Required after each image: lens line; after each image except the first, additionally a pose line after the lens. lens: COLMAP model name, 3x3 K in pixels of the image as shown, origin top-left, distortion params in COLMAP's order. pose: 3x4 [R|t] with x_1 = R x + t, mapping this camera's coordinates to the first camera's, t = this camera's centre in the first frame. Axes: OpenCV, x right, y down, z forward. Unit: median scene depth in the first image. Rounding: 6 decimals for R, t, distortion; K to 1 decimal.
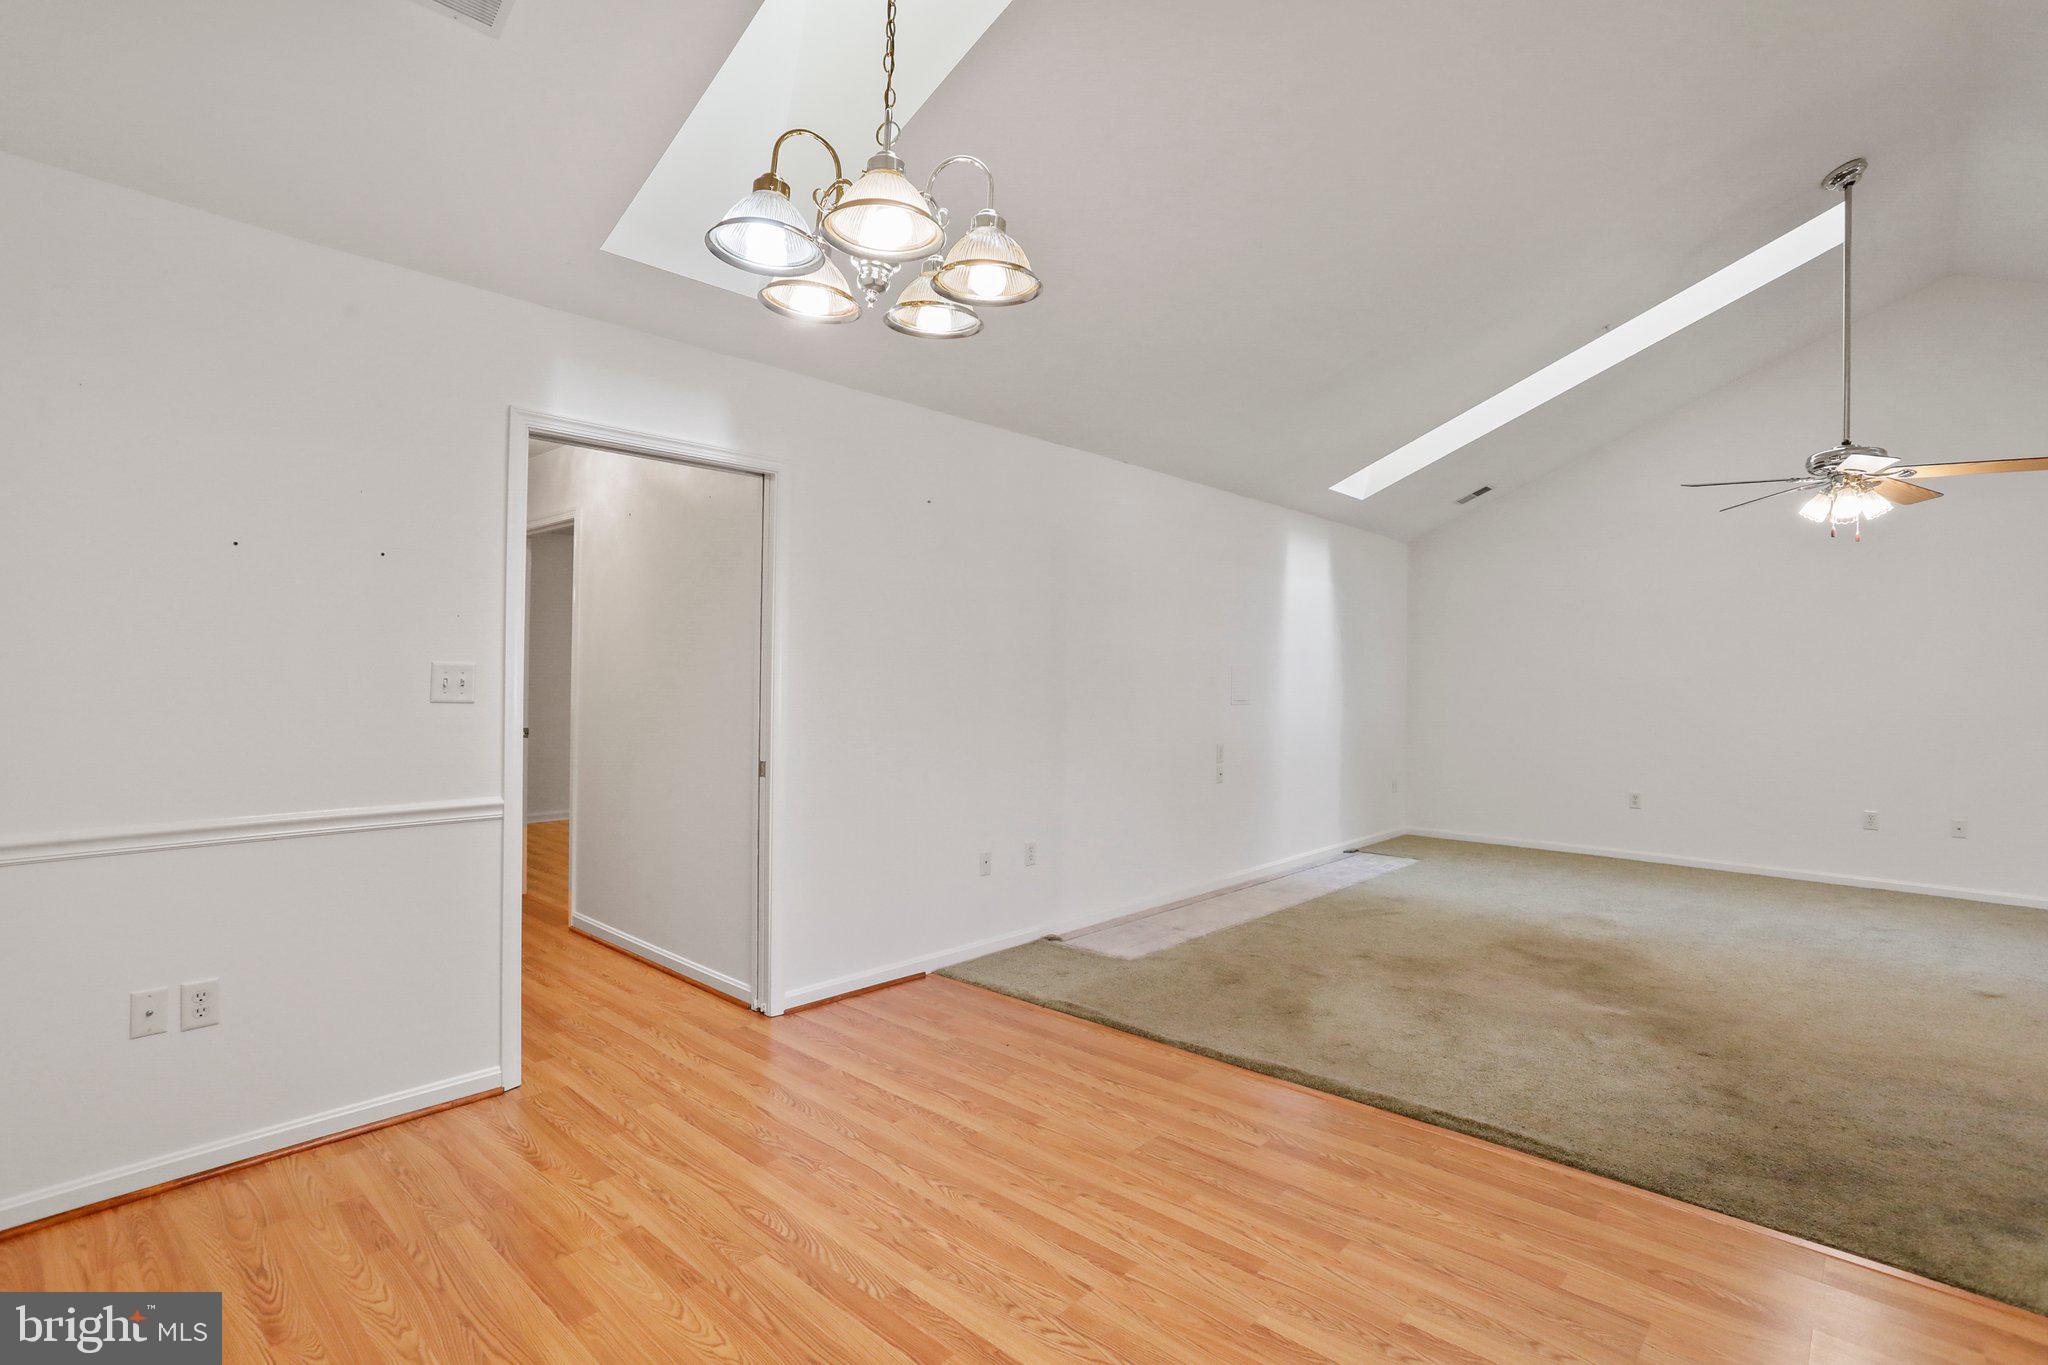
lens RADIAL K [[996.0, 0, 1021.3], [0, 996.0, 669.2], [0, 0, 1]] dist [-0.038994, 0.016829]
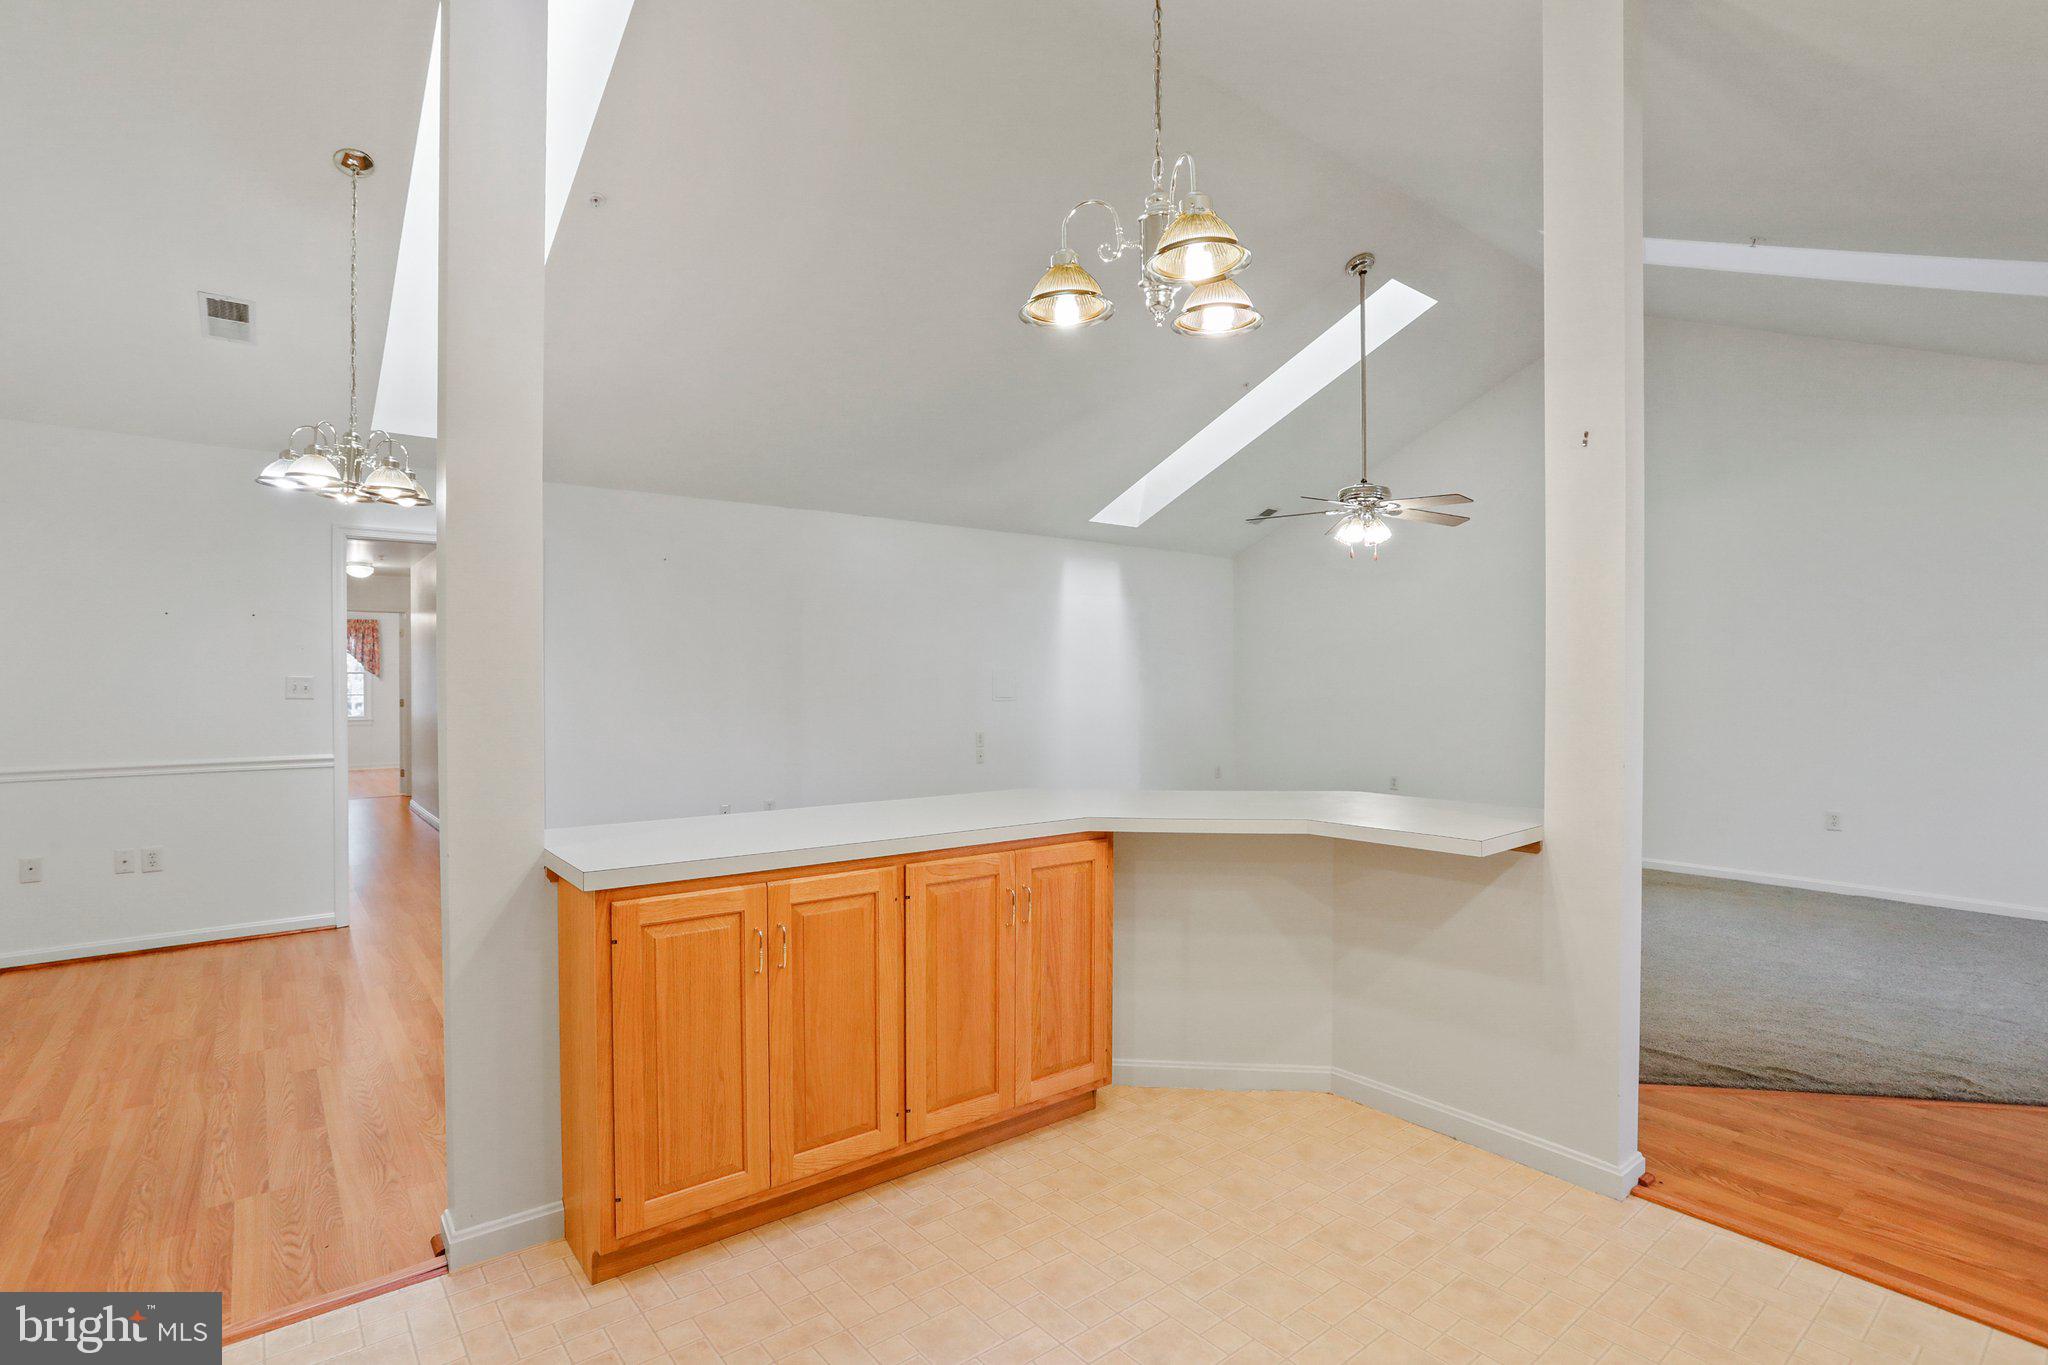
lens RADIAL K [[996.0, 0, 1027.0], [0, 996.0, 679.0], [0, 0, 1]] dist [-0.038994, 0.016829]
pose [[0.983427, -0.012299, -0.180885, 0.651249], [0.013386, 0.999899, 0.004789, 0.004846], [0.180808, -0.007131, 0.983493, -0.304500]]
